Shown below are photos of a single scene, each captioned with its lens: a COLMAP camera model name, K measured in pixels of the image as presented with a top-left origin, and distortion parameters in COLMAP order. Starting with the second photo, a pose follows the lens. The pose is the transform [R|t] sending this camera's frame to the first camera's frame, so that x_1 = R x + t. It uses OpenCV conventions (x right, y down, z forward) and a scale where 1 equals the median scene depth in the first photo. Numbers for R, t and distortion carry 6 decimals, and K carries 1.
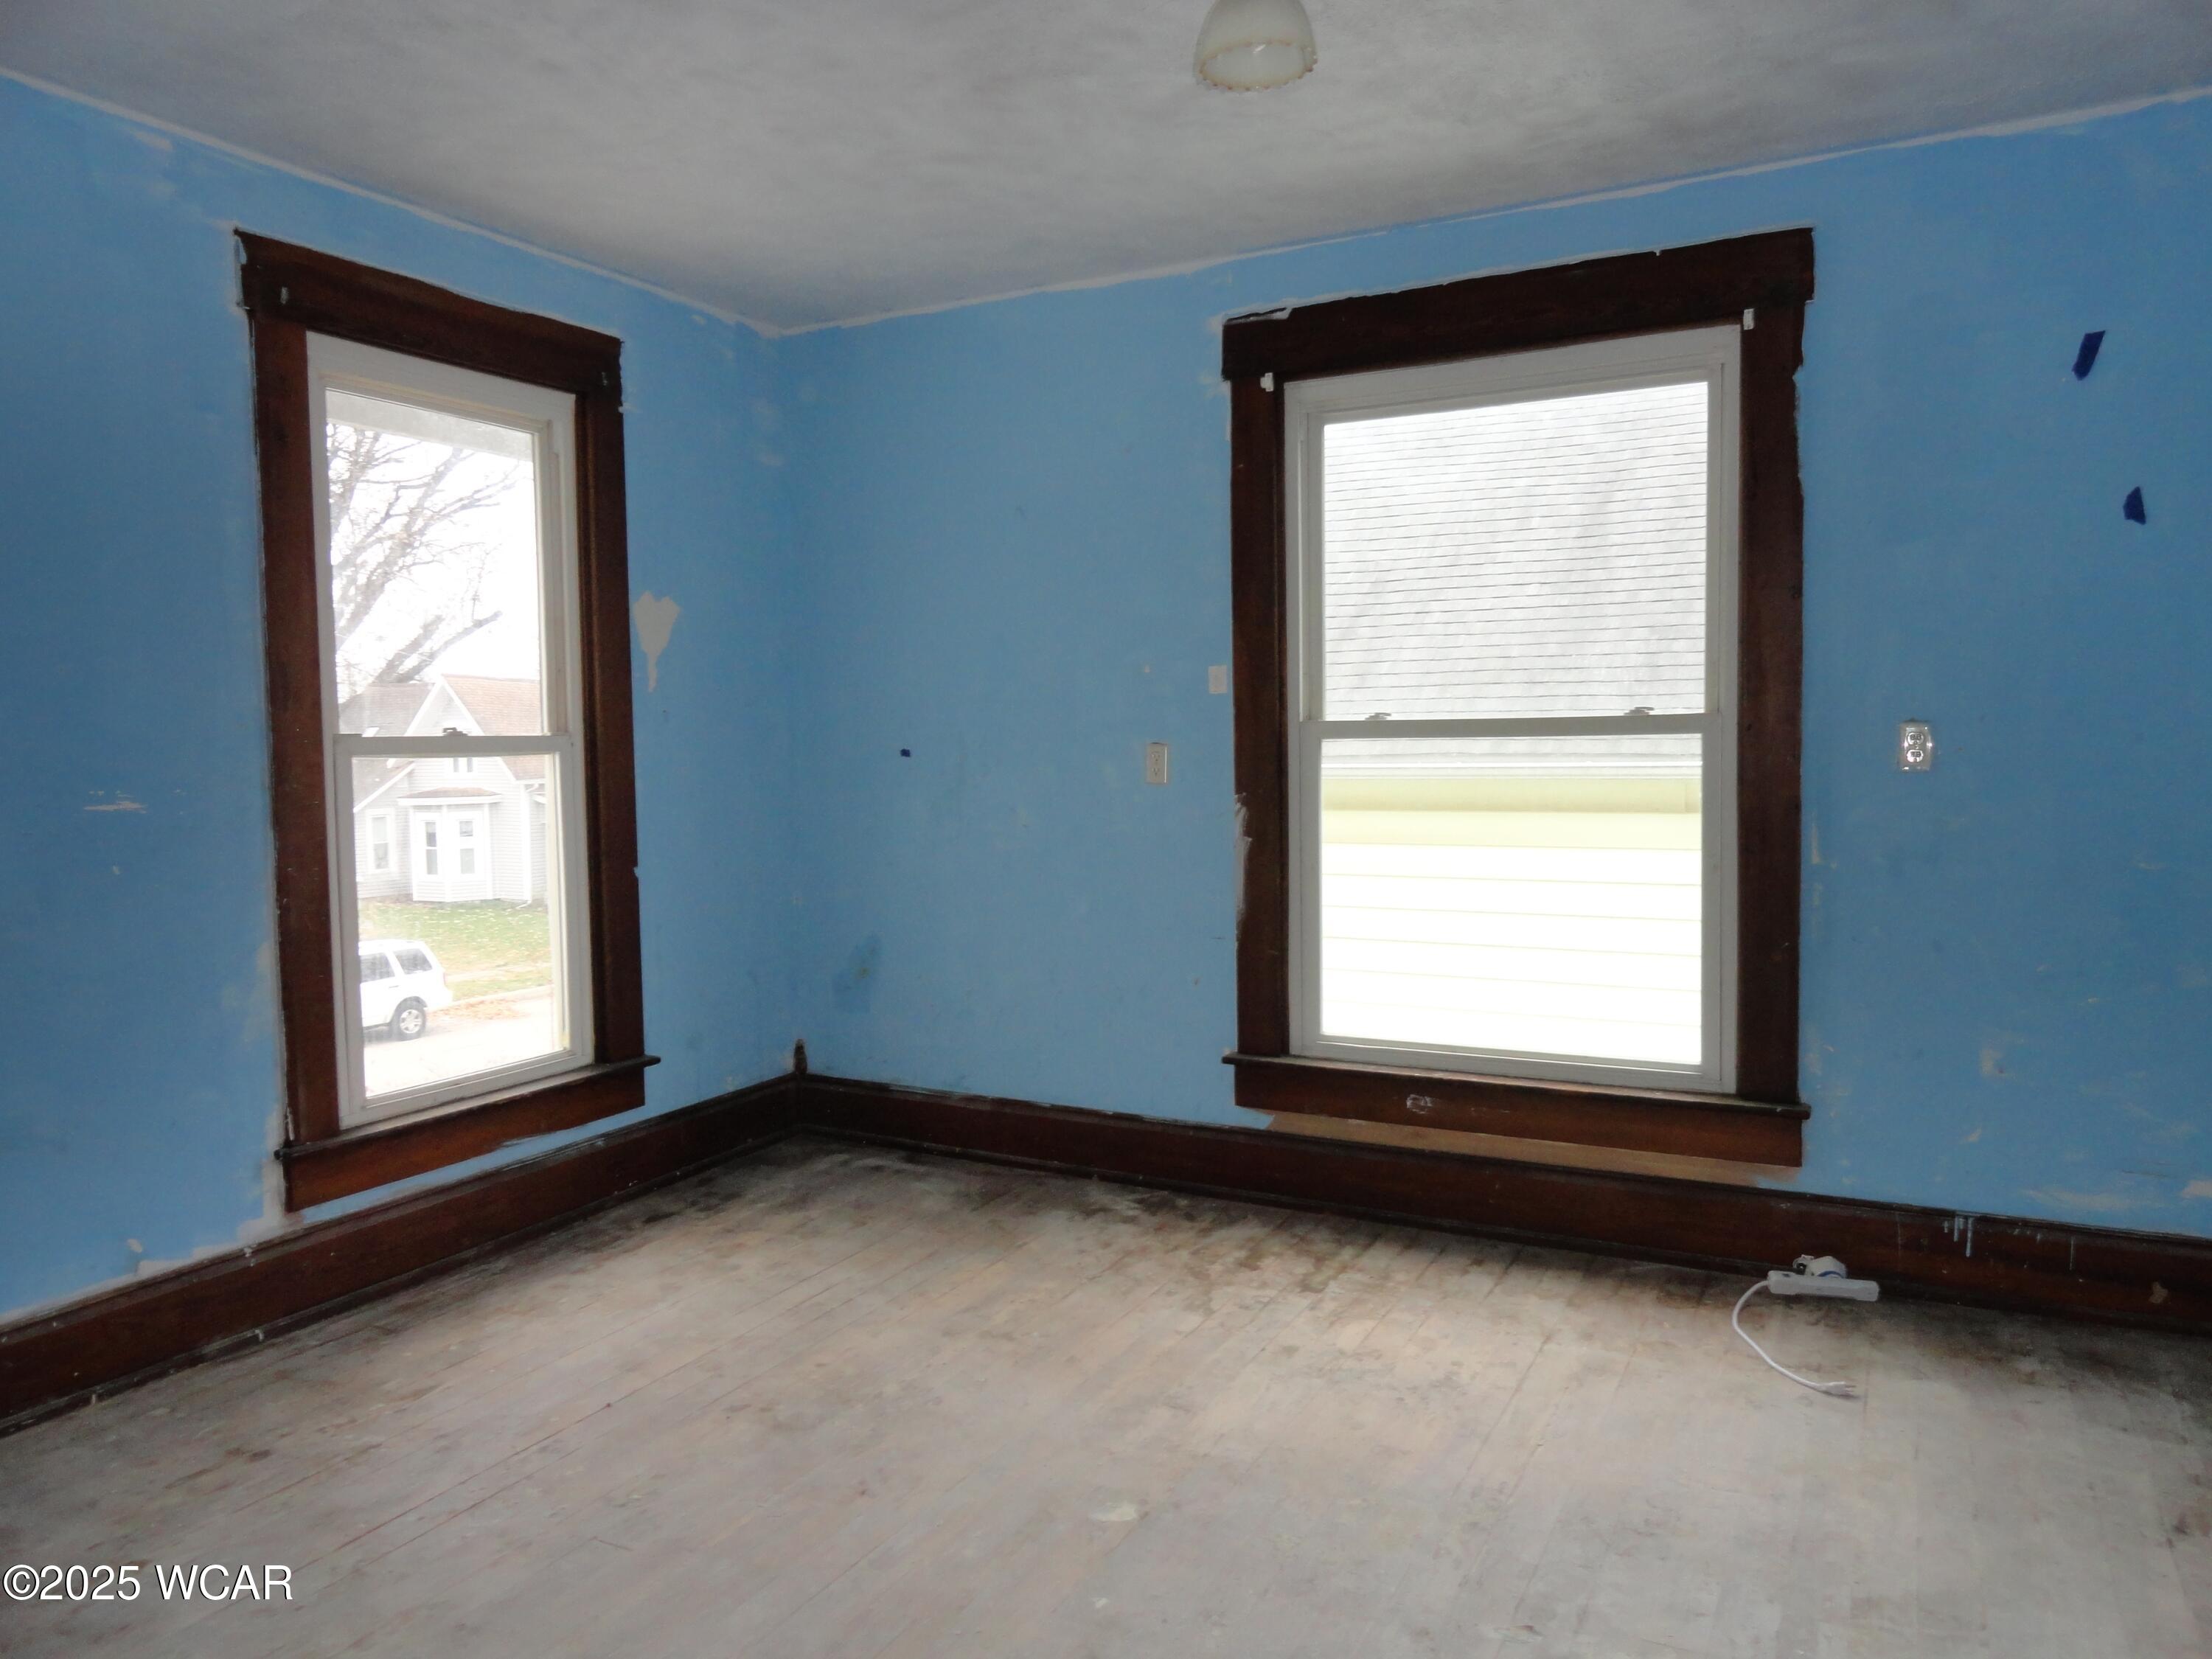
lens RADIAL K [[1527.4, 0, 1105.8], [0, 1527.4, 828.6], [0, 0, 1]] dist [0.002065, 0.001895]
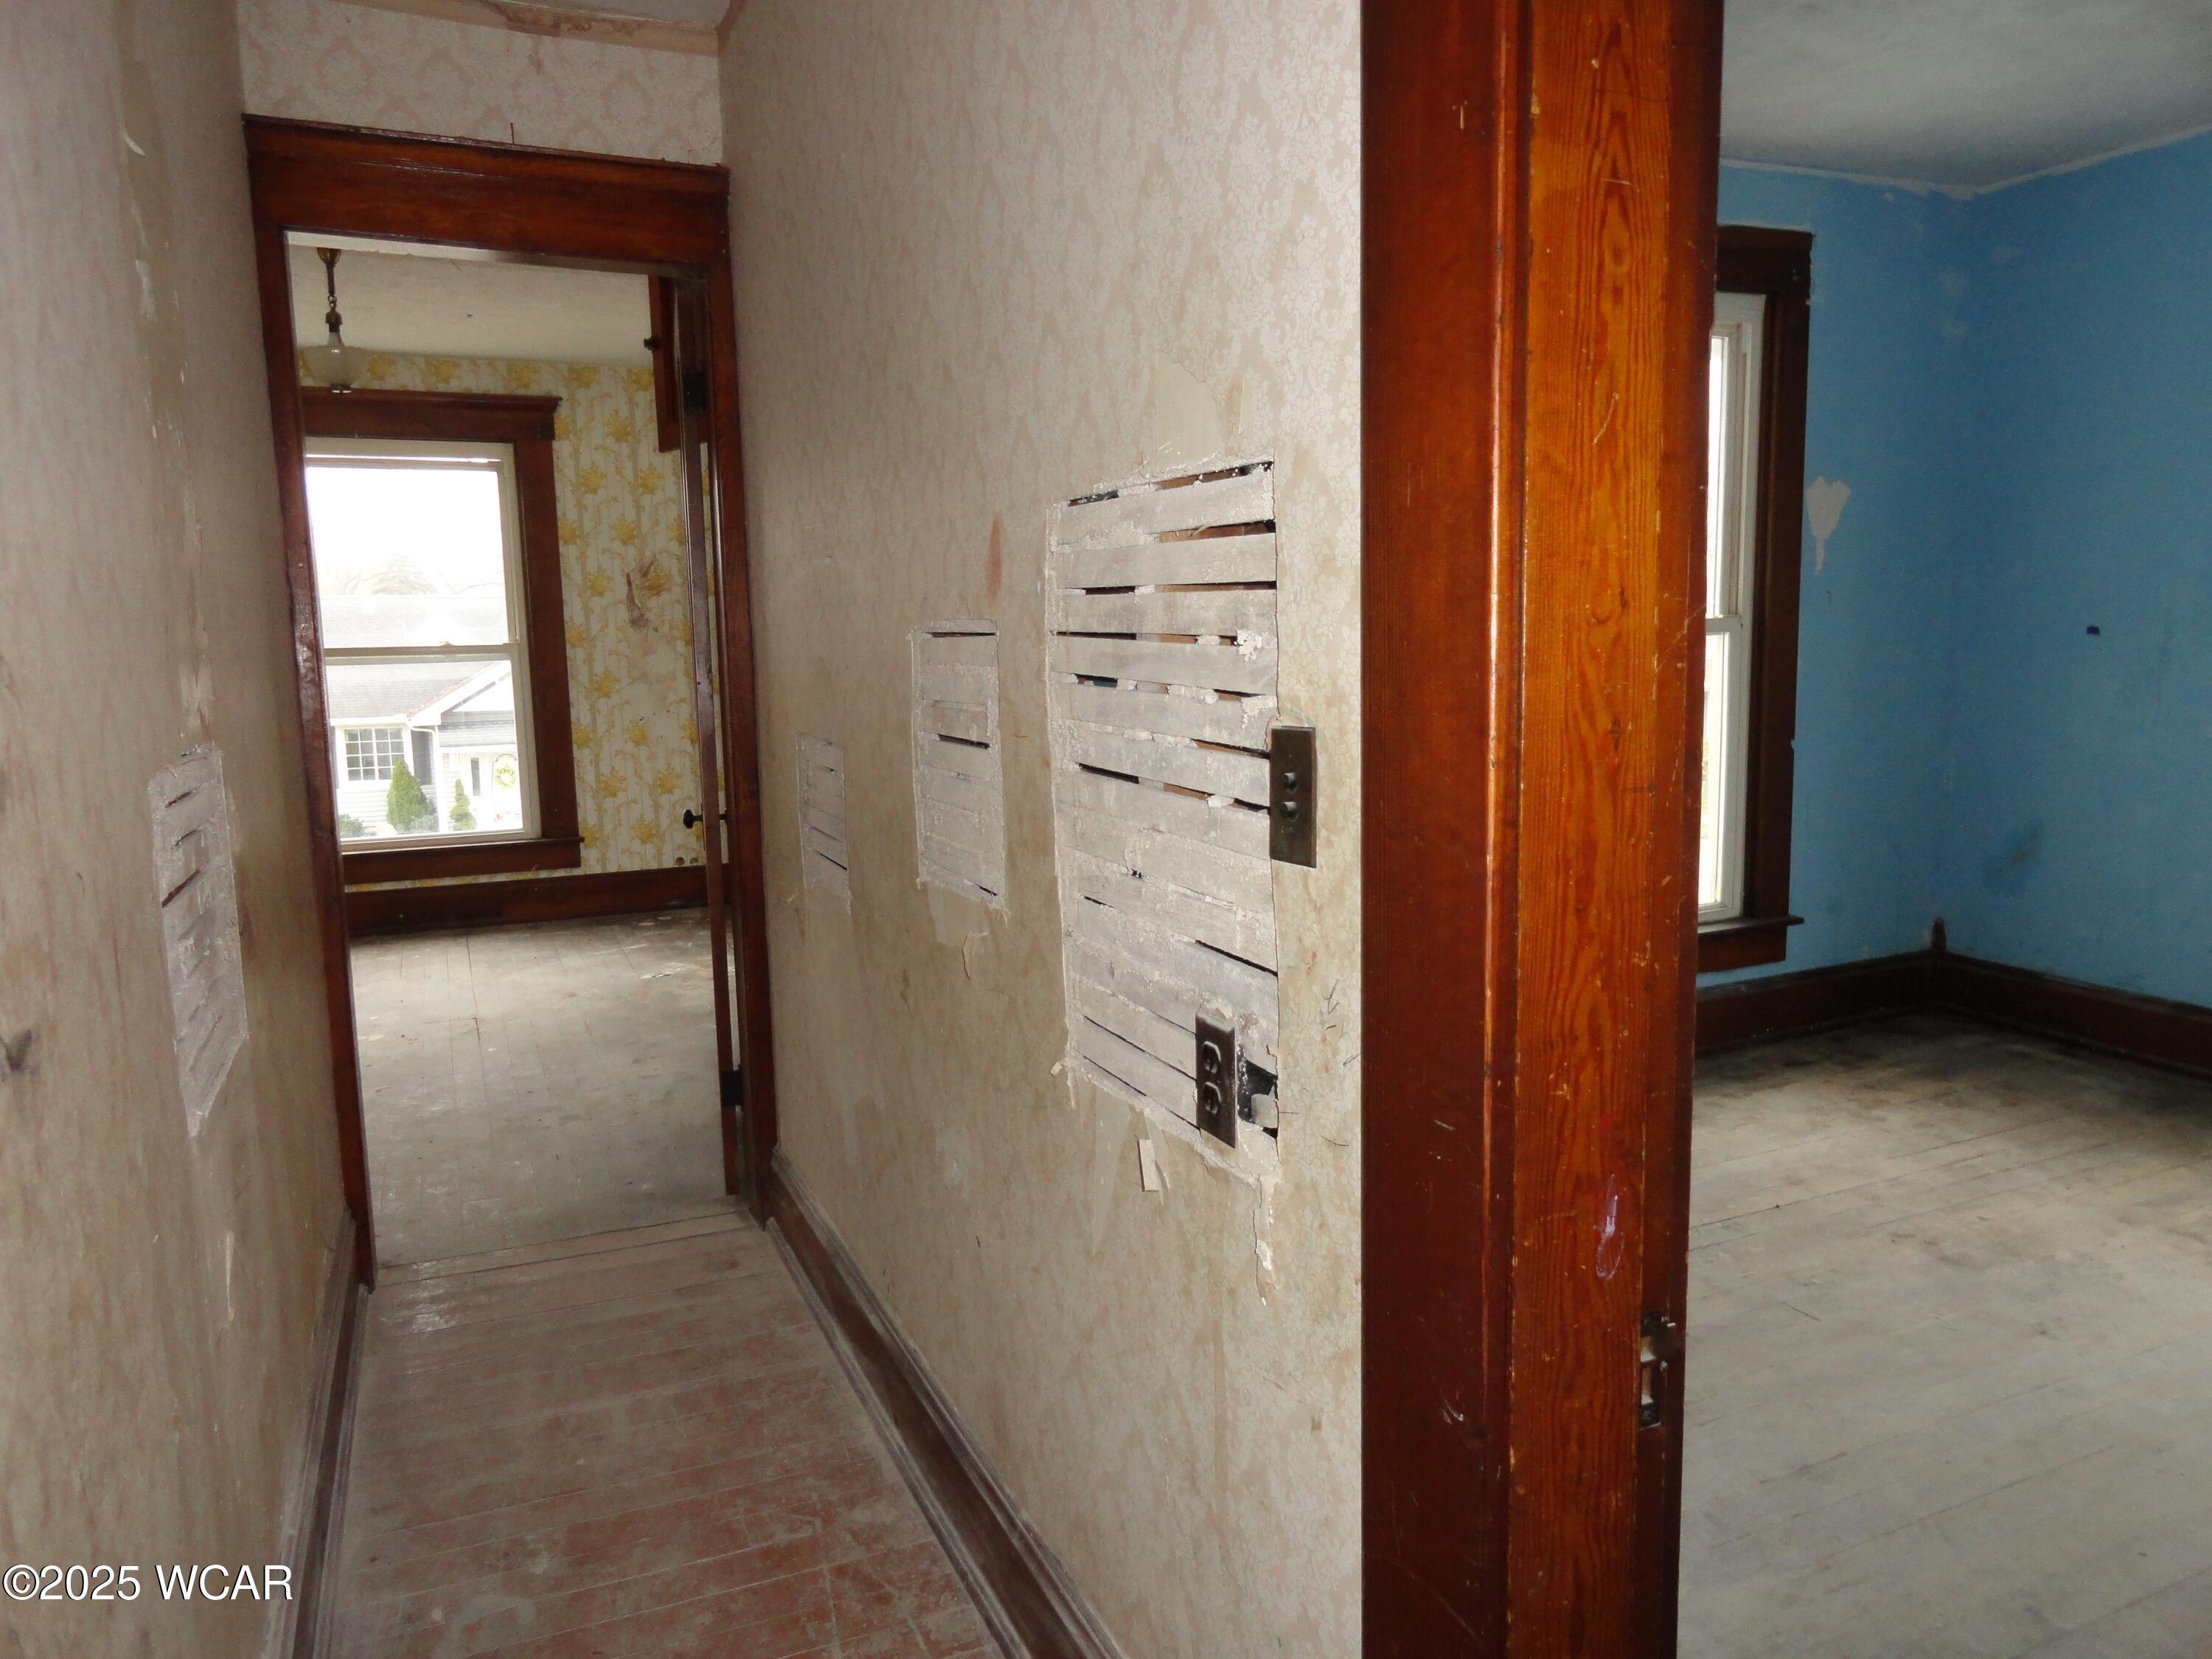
lens RADIAL K [[1527.4, 0, 1107.6], [0, 1527.4, 827.7], [0, 0, 1]] dist [0.002065, 0.001895]
pose [[0.790320, 0.076486, -0.607902, -0.032751], [-0.022491, 0.995130, 0.095967, -0.005583], [0.612282, -0.062172, 0.788191, -0.148127]]
